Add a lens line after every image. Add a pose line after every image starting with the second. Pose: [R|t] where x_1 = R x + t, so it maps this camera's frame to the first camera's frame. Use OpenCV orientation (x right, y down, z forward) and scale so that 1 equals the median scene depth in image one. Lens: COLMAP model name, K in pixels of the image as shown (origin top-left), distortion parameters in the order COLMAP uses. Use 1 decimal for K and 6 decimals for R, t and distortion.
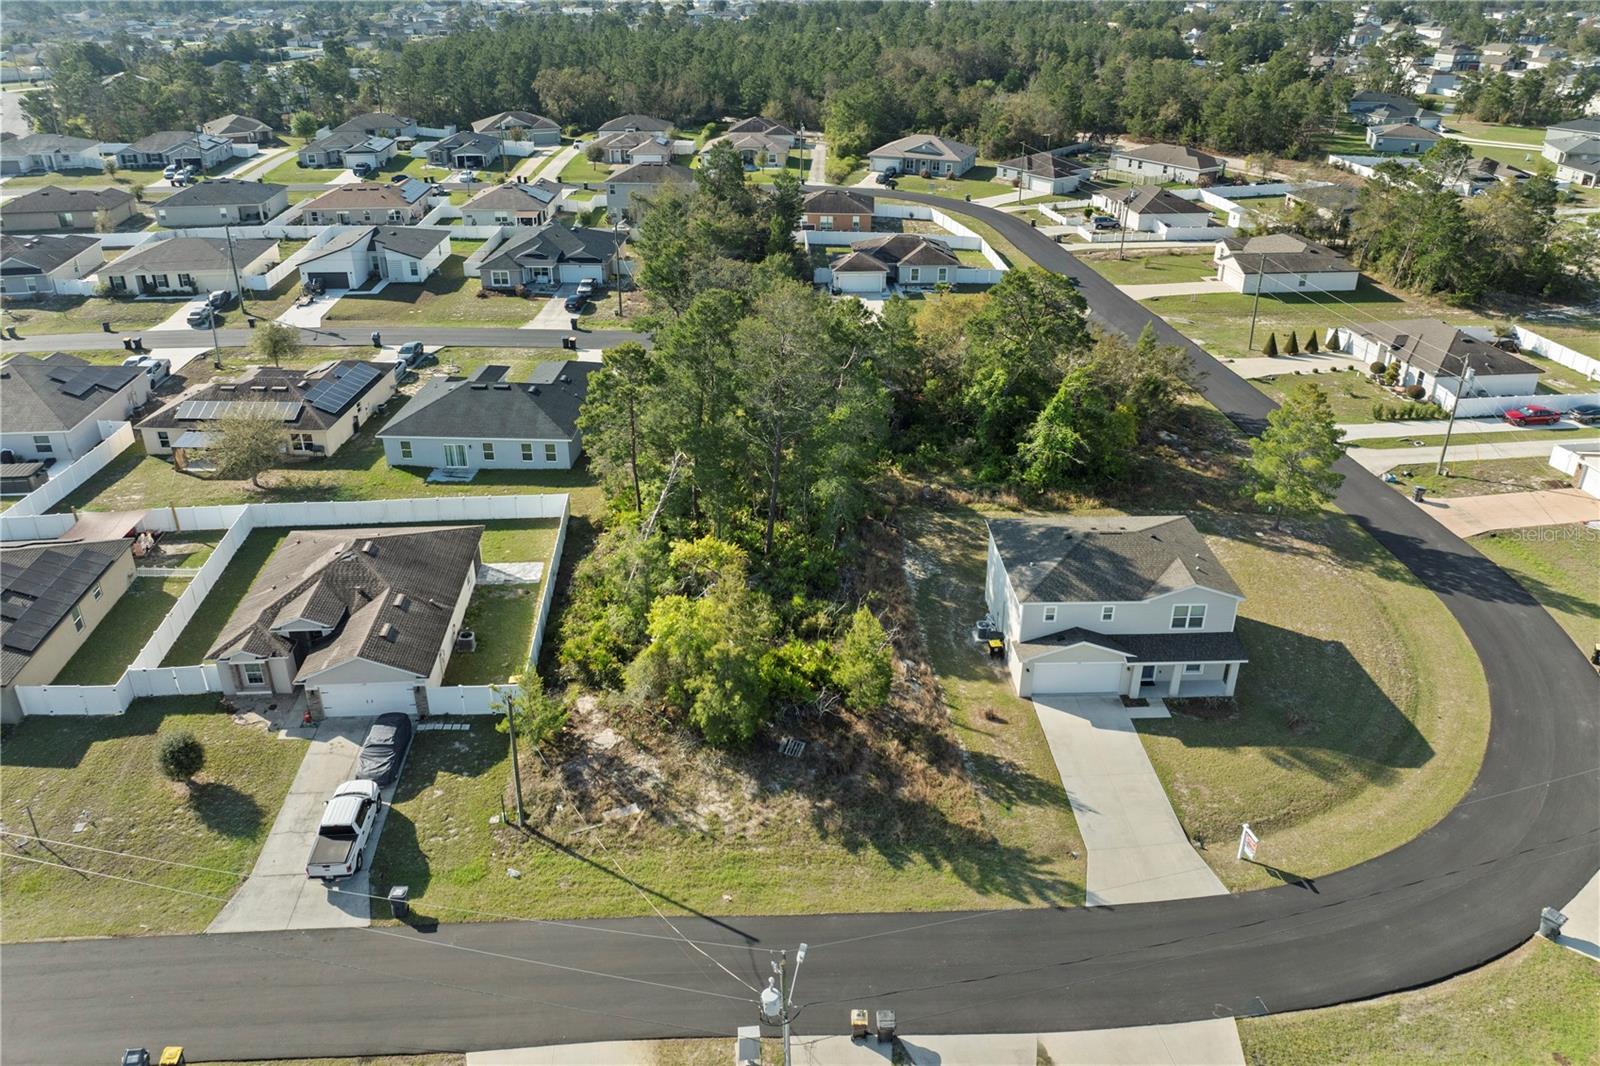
lens RADIAL K [[1094.2, 0, 799.3], [0, 1094.2, 522.1], [0, 0, 1]] dist [-0.038121, 0.002358]
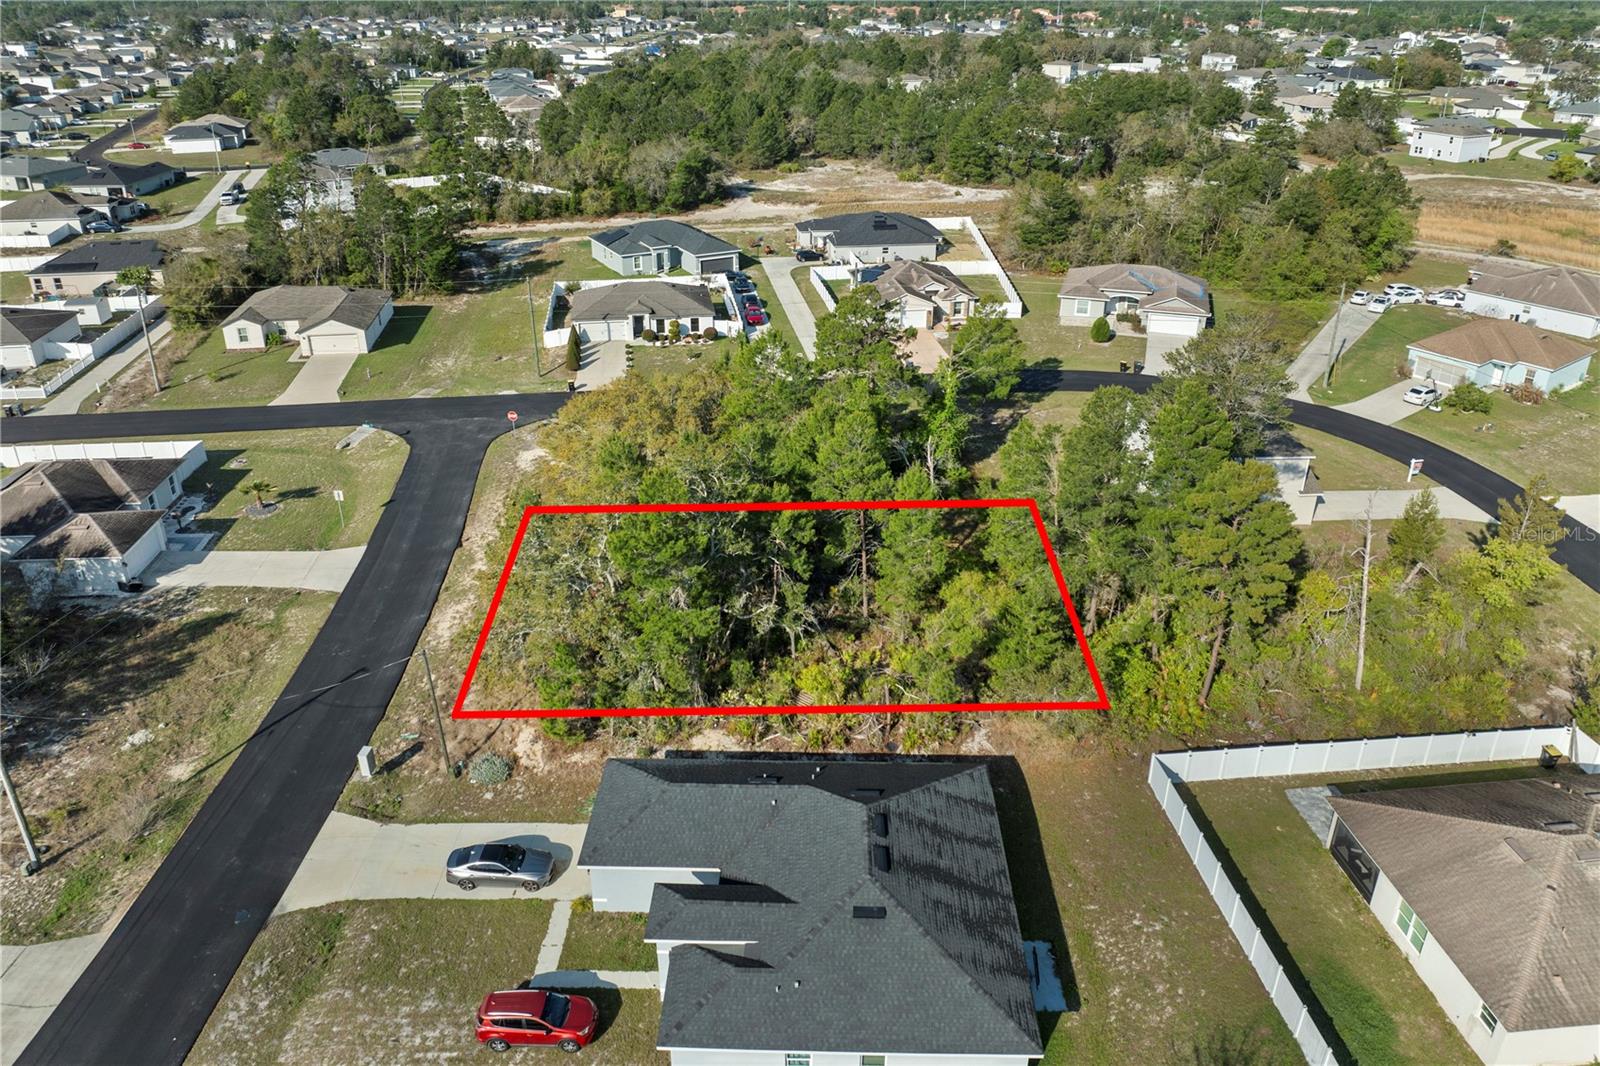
lens RADIAL K [[1094.2, 0, 804.8], [0, 1094.2, 530.2], [0, 0, 1]] dist [-0.038121, 0.002358]
pose [[-0.026952, -0.456567, 0.889281, -0.588253], [0.458368, 0.784926, 0.416882, -0.407681], [-0.888354, 0.418854, 0.188120, 0.796360]]
